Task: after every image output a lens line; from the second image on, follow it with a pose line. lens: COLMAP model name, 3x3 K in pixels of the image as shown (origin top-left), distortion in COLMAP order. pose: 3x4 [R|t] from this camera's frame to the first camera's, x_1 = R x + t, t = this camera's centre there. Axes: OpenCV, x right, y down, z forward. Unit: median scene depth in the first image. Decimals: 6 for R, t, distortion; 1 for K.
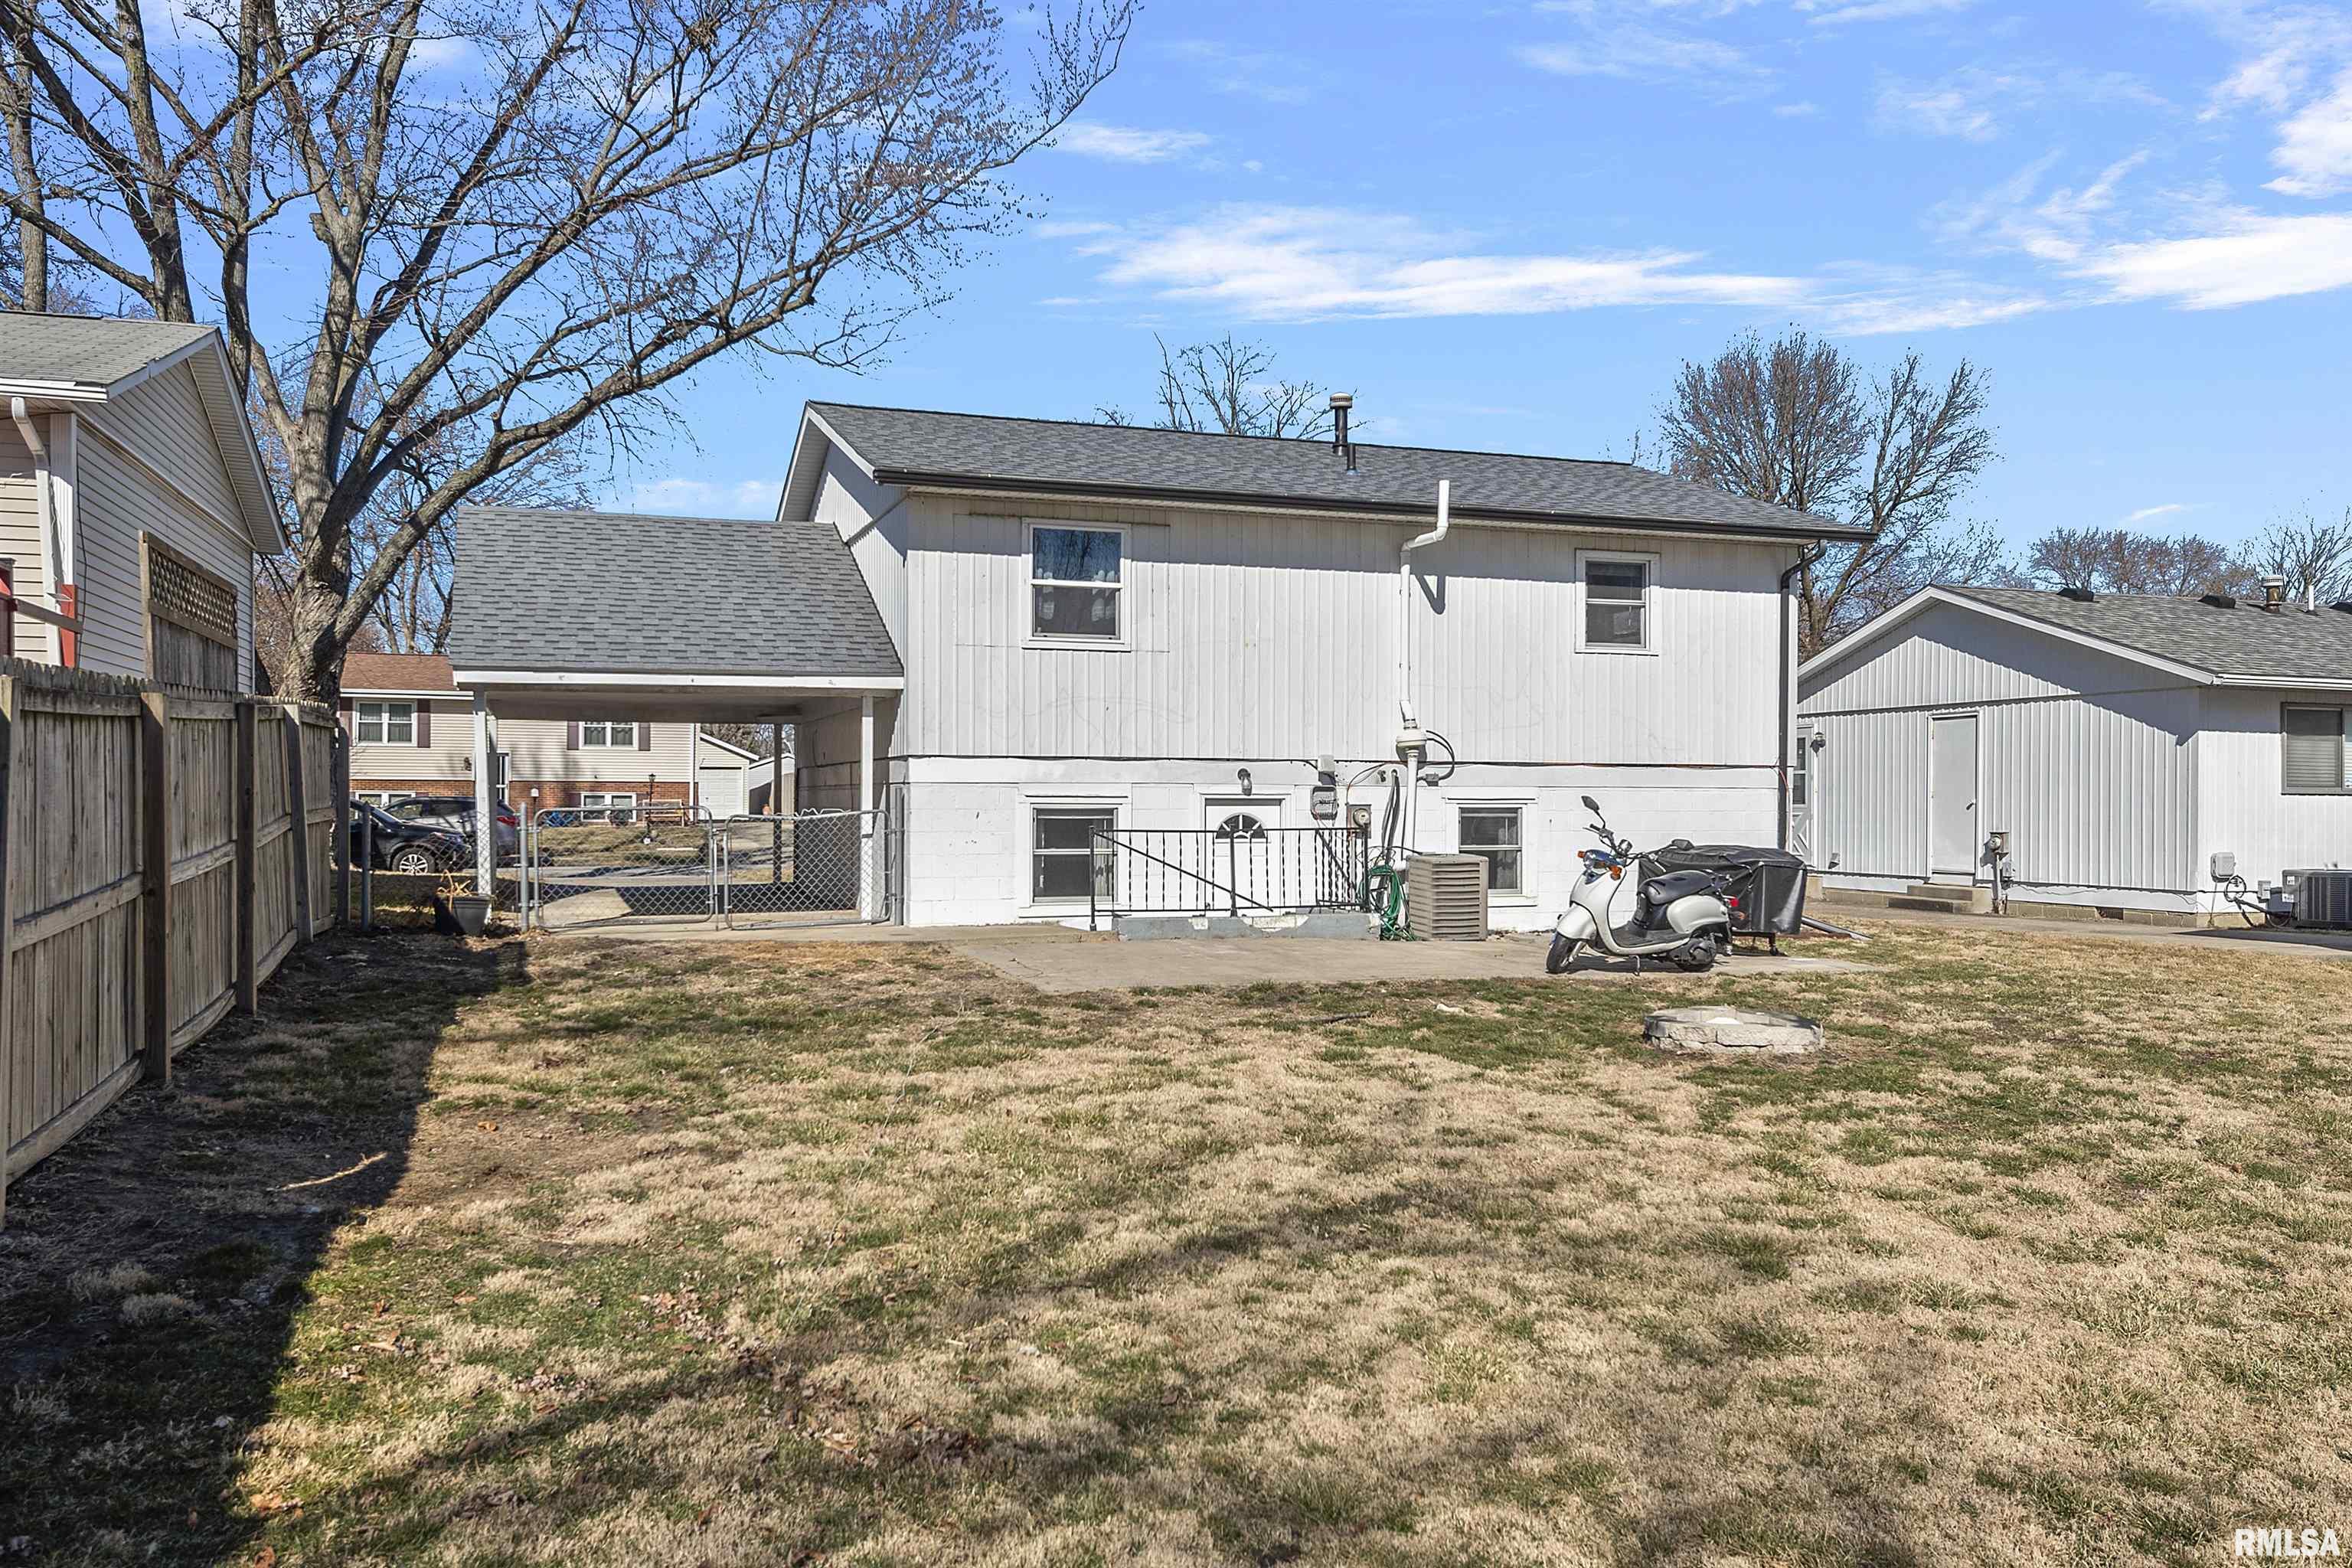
lens RADIAL K [[1773.1, 0, 1176.0], [0, 1773.1, 784.0], [0, 0, 1]] dist [0.005261, -0.000516]
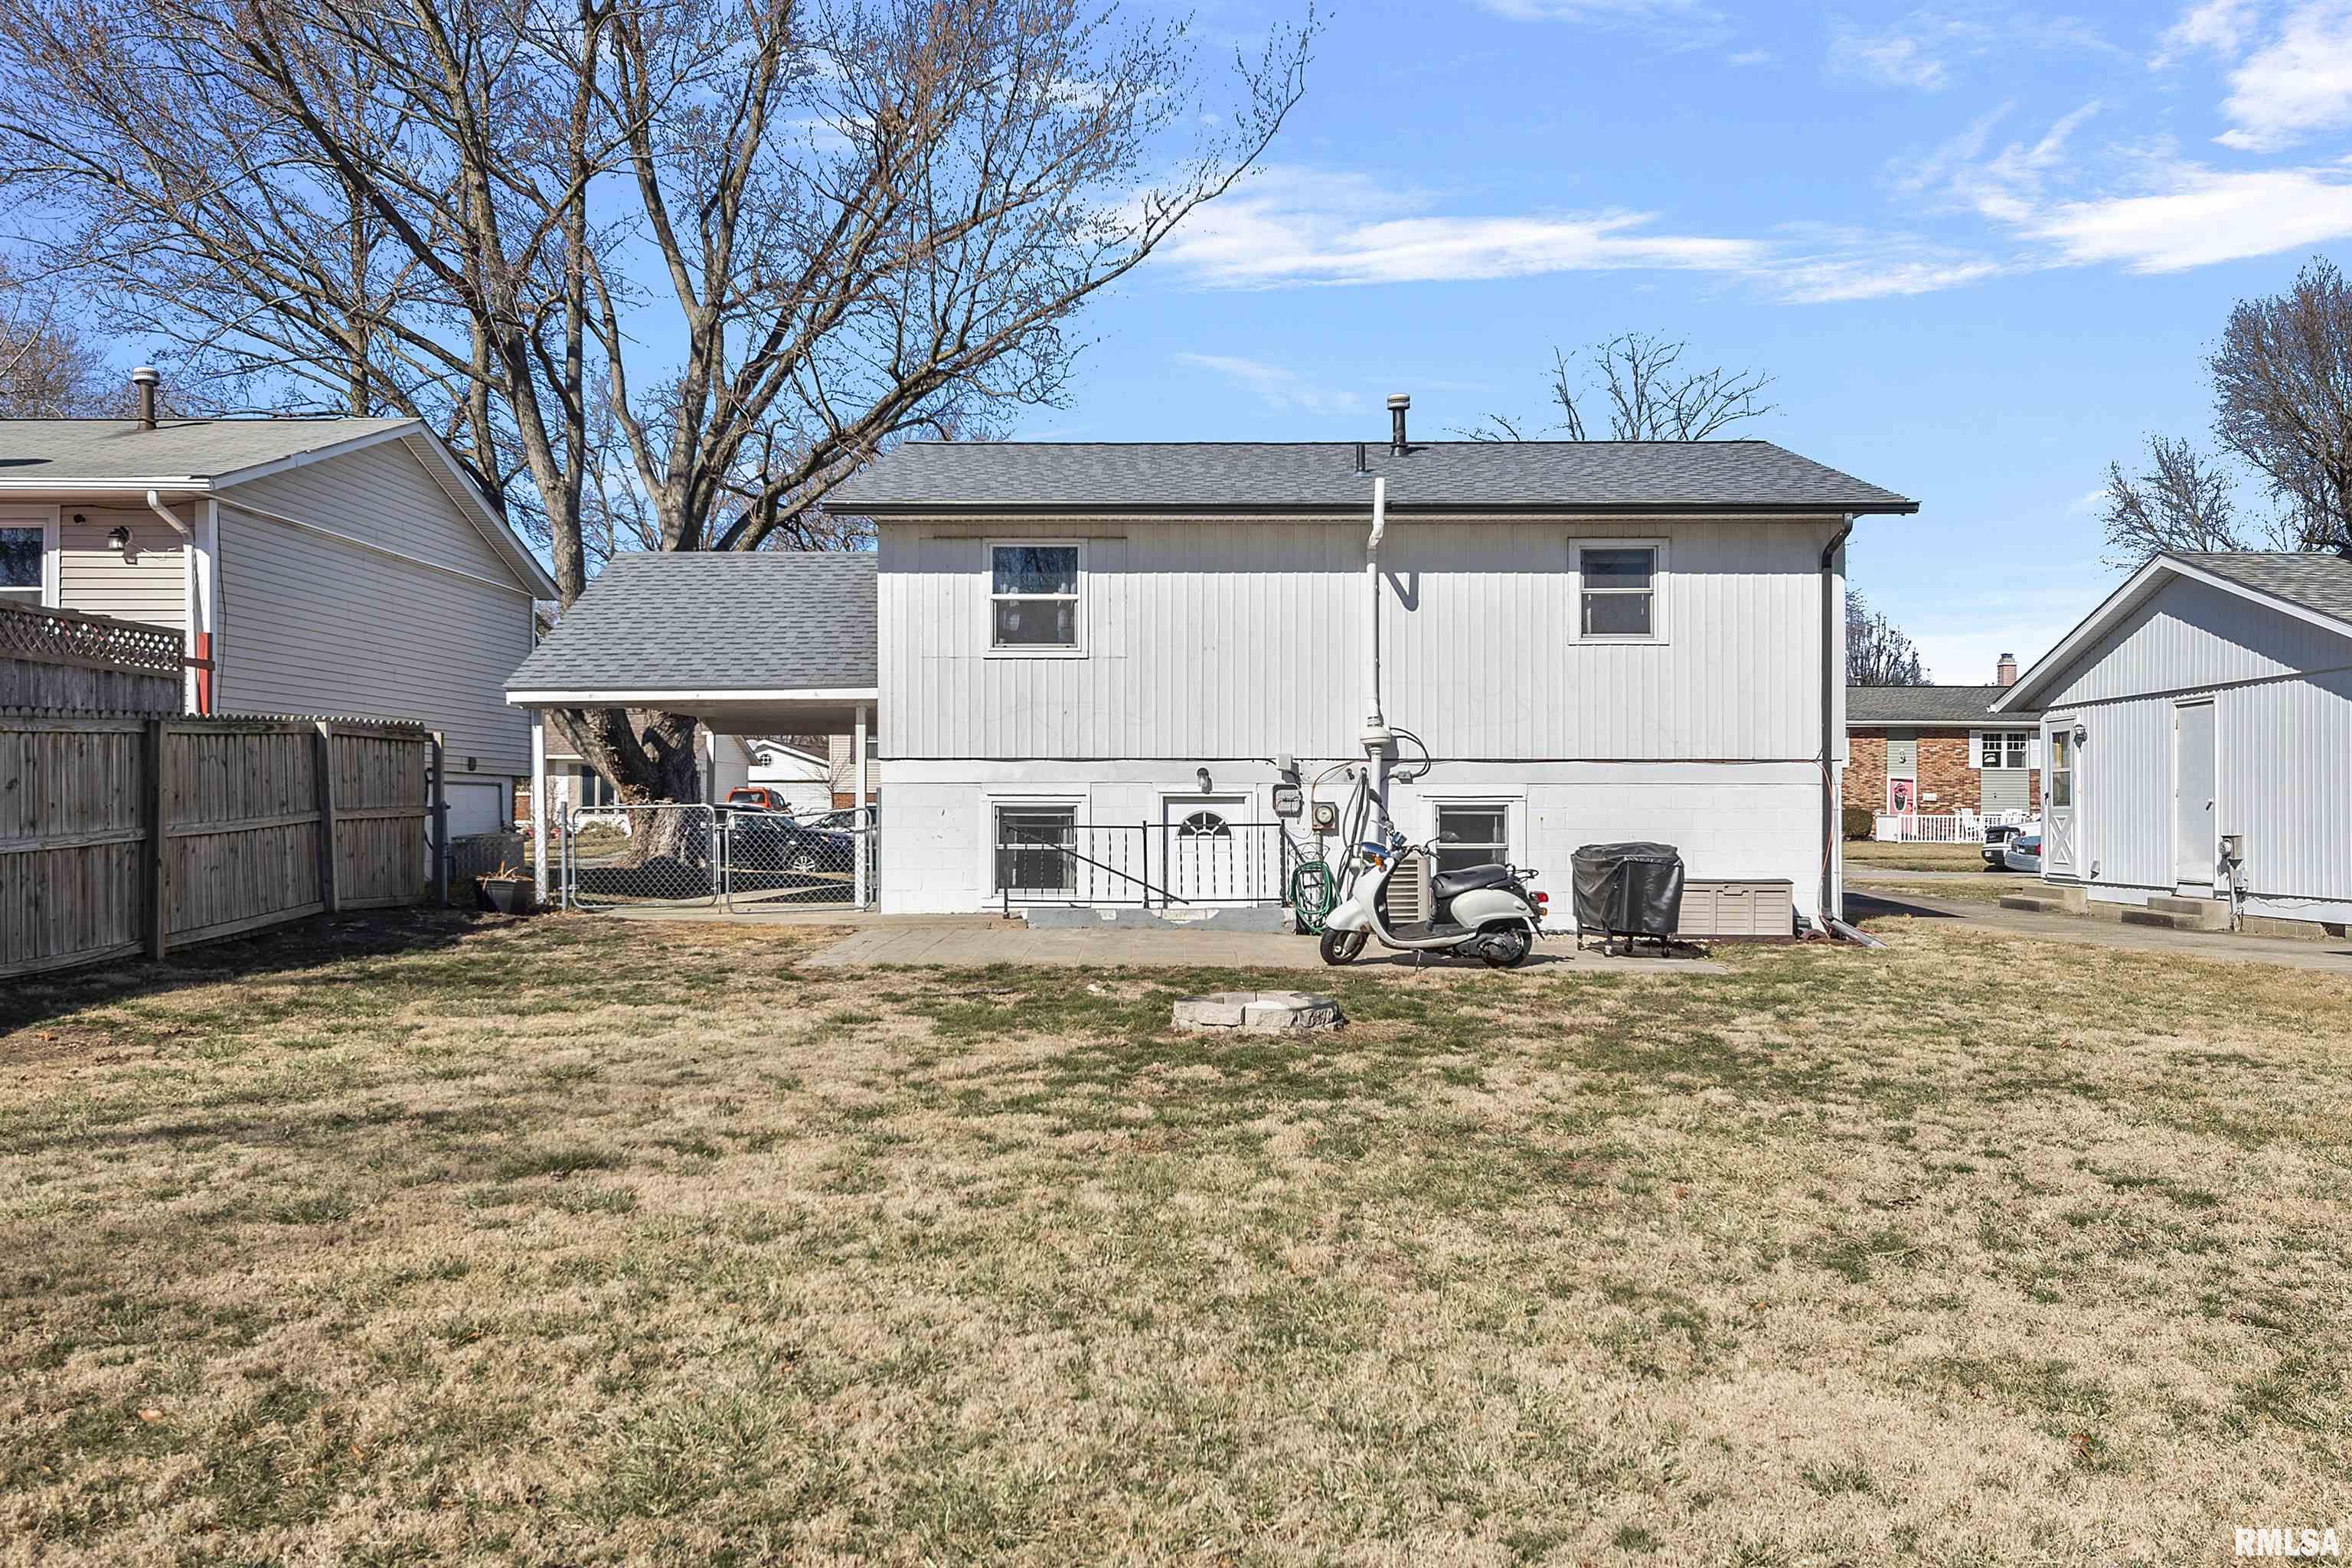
lens RADIAL K [[1773.1, 0, 1176.0], [0, 1773.1, 784.0], [0, 0, 1]] dist [0.005261, -0.000516]
pose [[0.941203, -0.007872, -0.337750, 0.370375], [0.004898, 0.999941, -0.009657, 0.010667], [0.337806, 0.007435, 0.941186, 0.019884]]
